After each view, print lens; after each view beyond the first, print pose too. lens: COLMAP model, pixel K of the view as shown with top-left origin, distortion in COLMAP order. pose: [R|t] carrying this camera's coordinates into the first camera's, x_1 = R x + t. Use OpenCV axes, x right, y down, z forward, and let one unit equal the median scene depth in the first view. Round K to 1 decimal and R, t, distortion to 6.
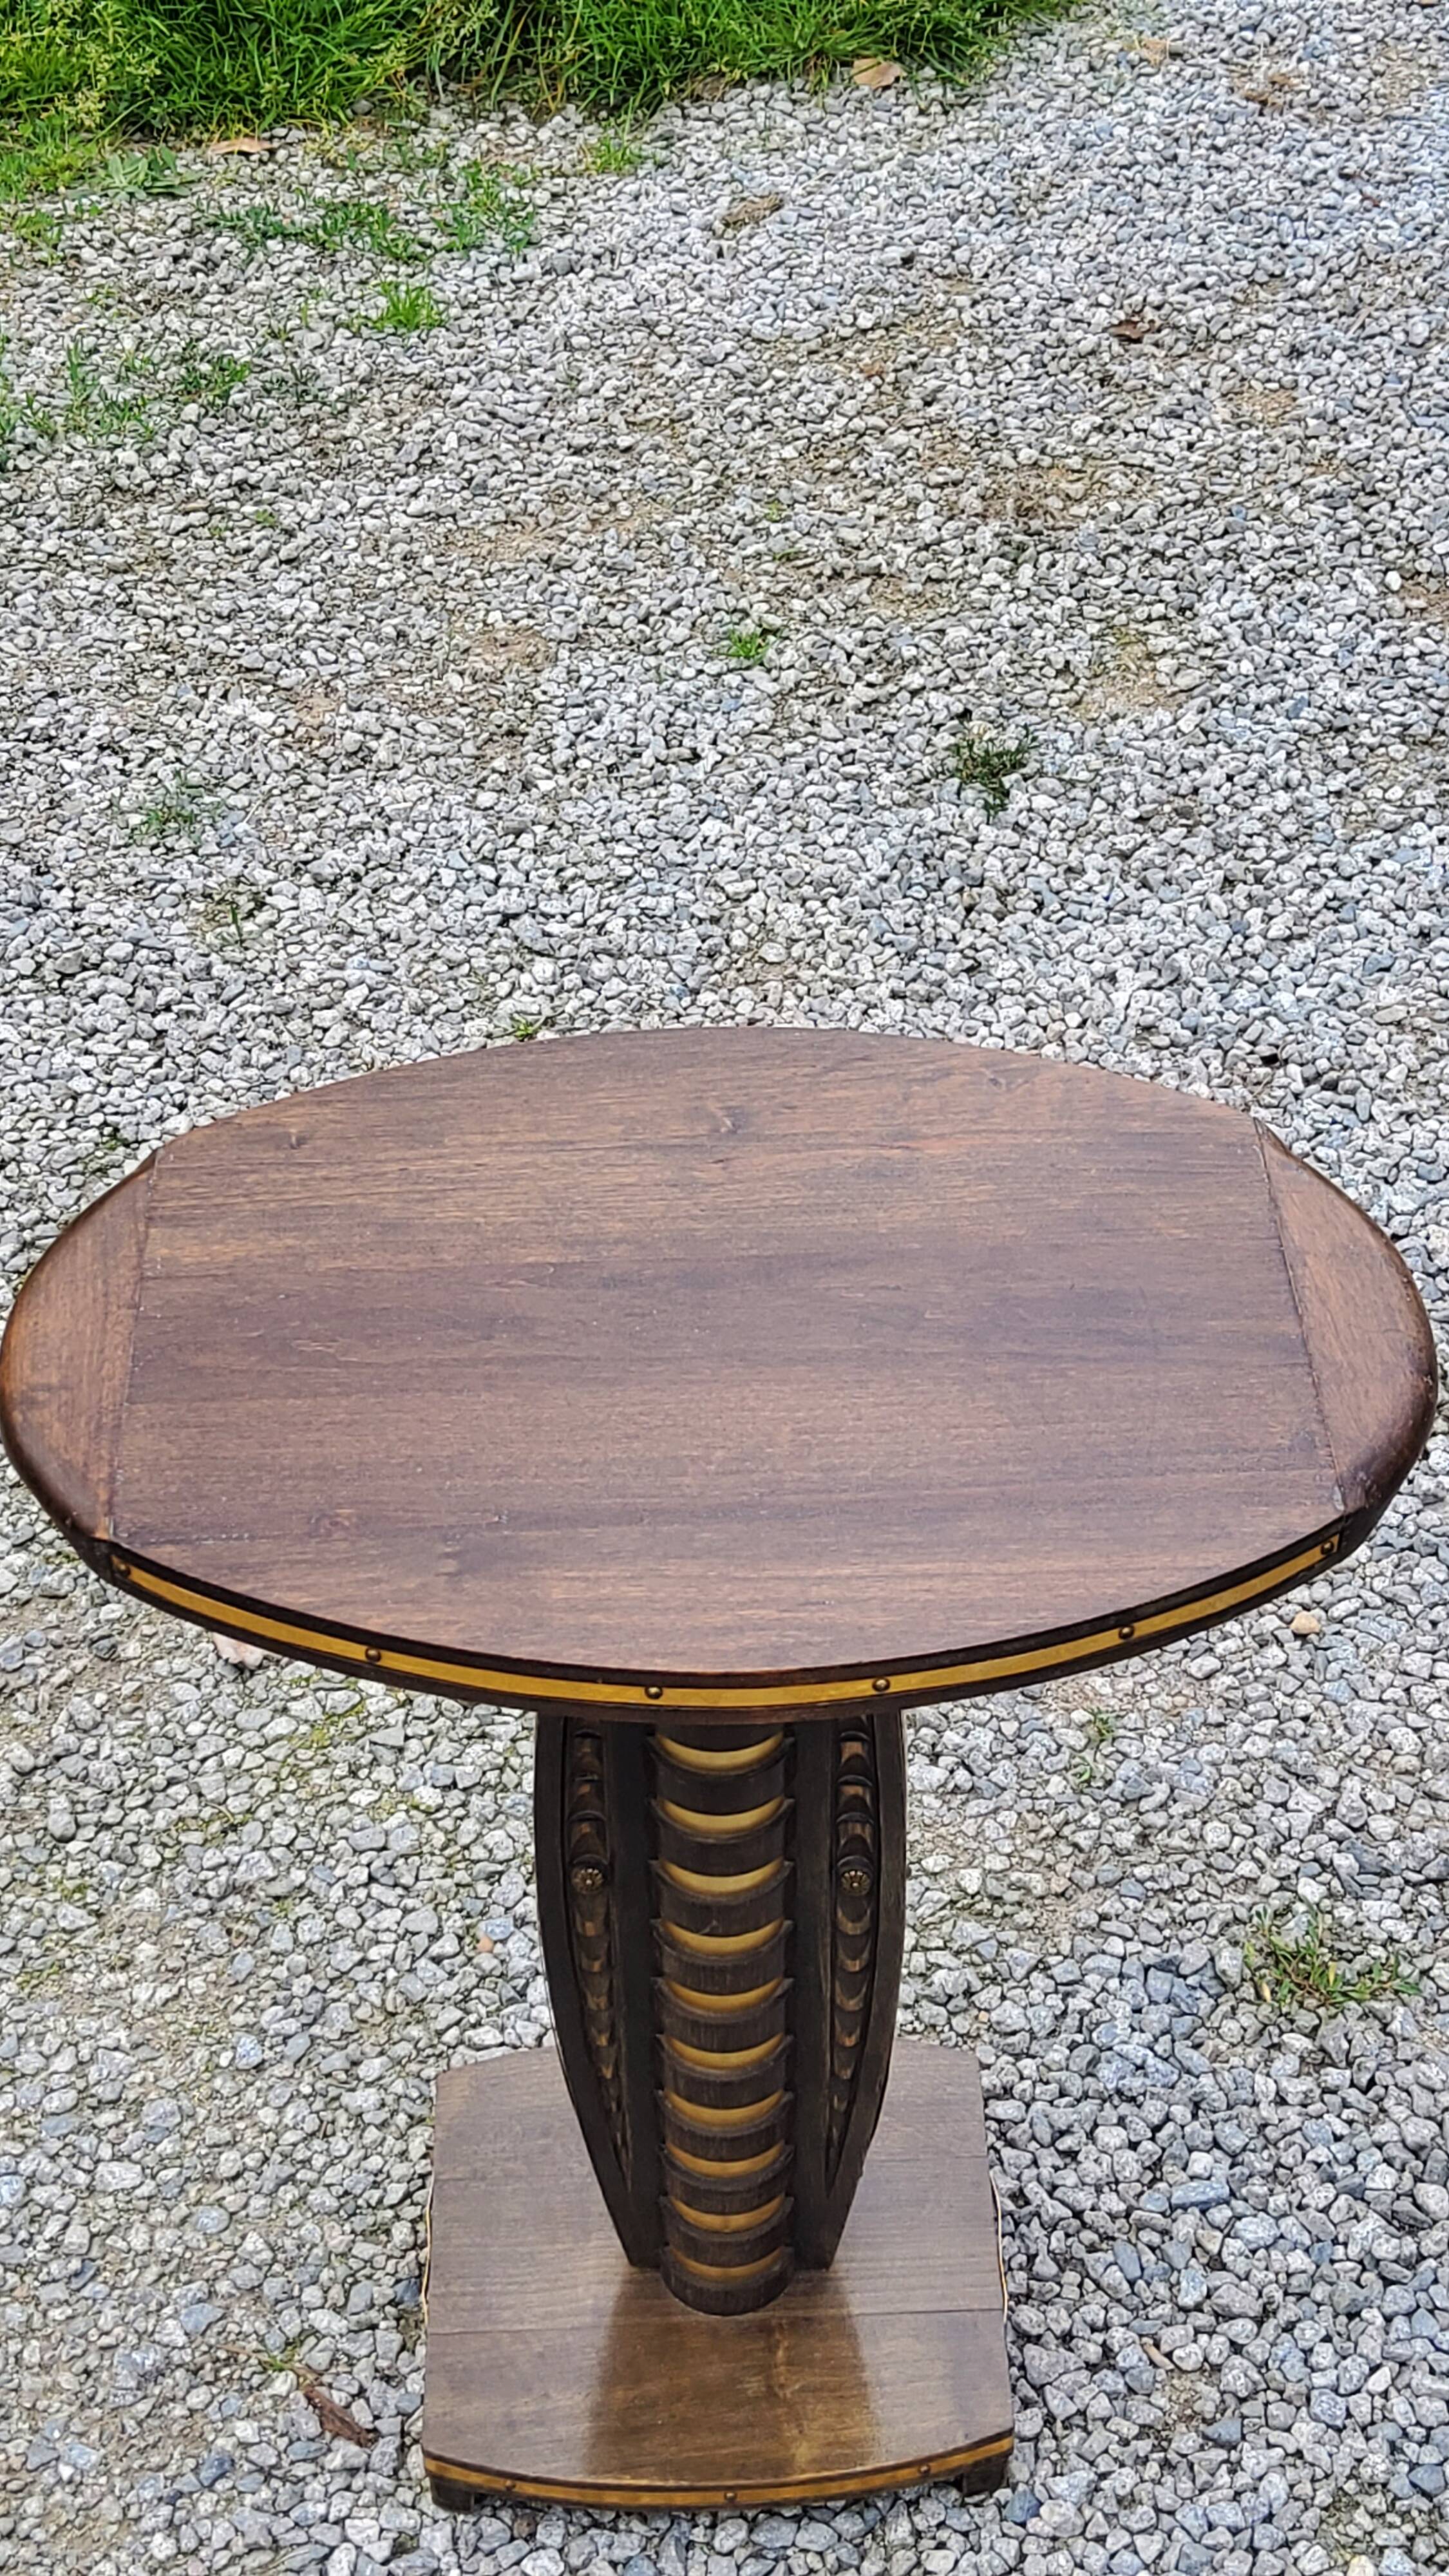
lens RADIAL K [[3853.6, 0, 751.3], [0, 3853.6, 1268.1], [0, 0, 1]] dist [0.112310, 0.000000]
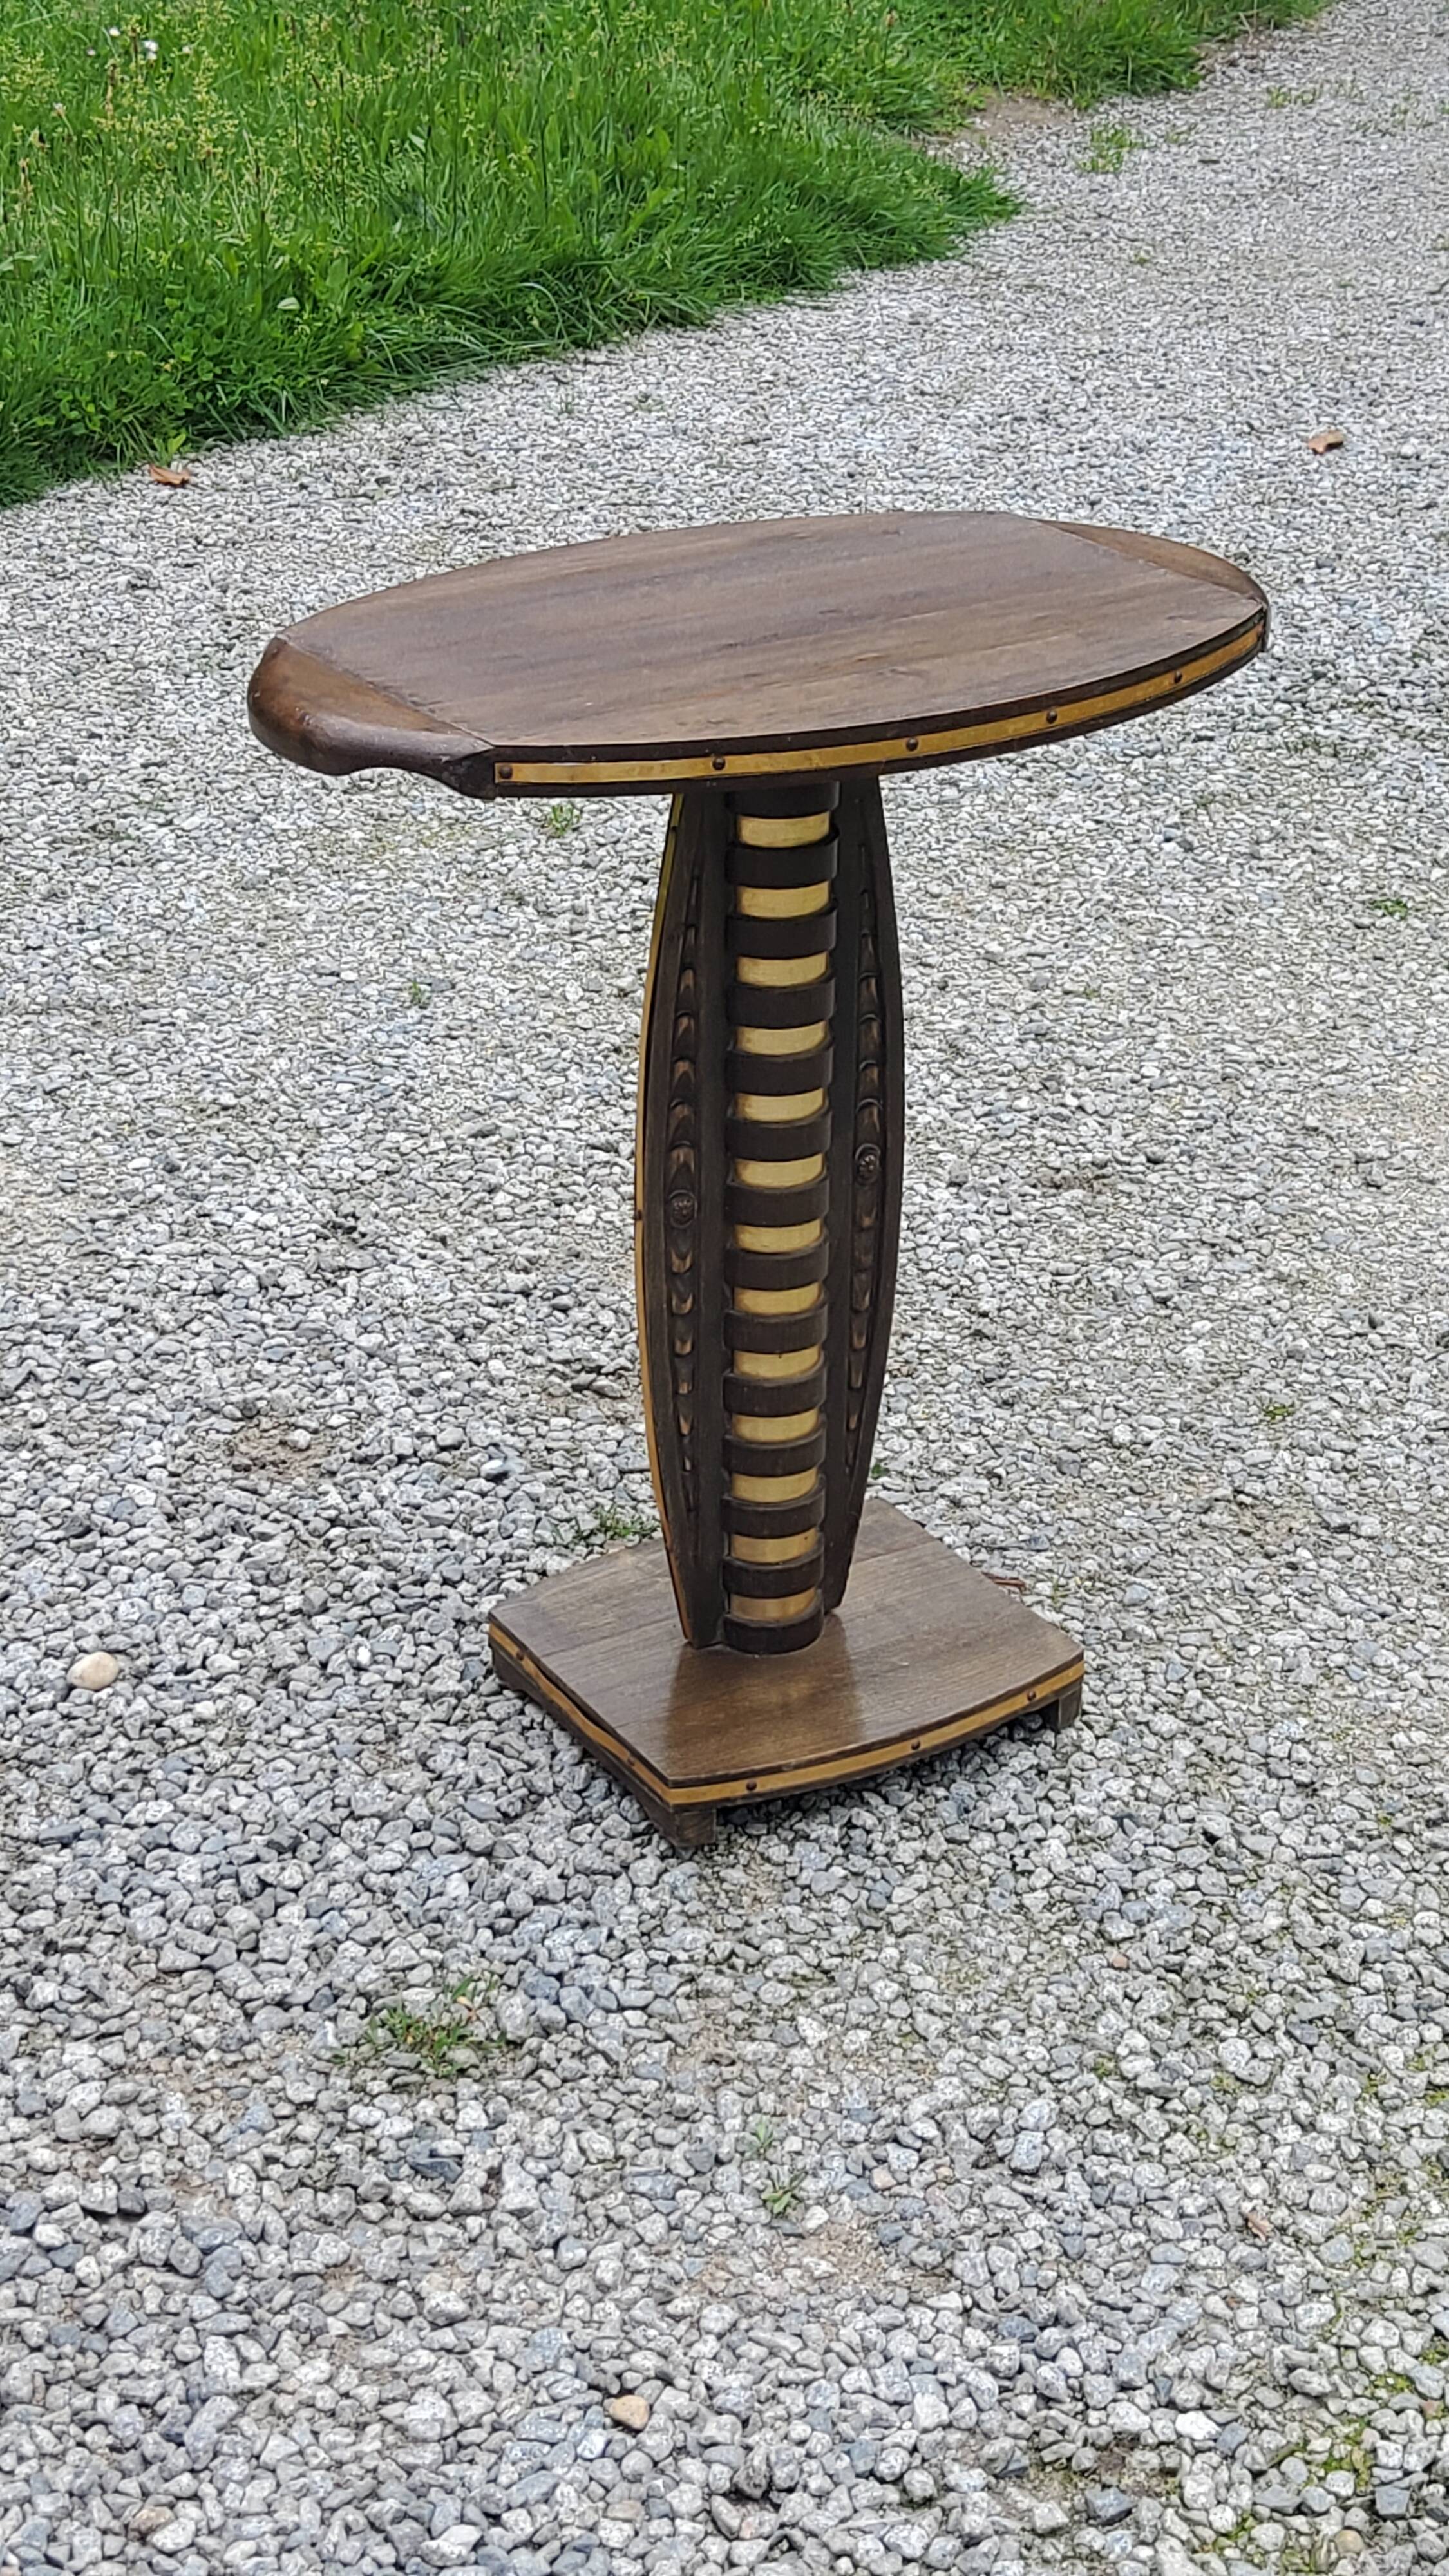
lens RADIAL K [[3853.6, 0, 727.4], [0, 3853.6, 1275.3], [0, 0, 1]] dist [0.112310, 0.000000]
pose [[-0.876948, 0.202511, -0.435835, 0.462463], [-0.307586, 0.460299, 0.832776, -0.721752], [0.369261, 0.864358, -0.341368, 1.209459]]
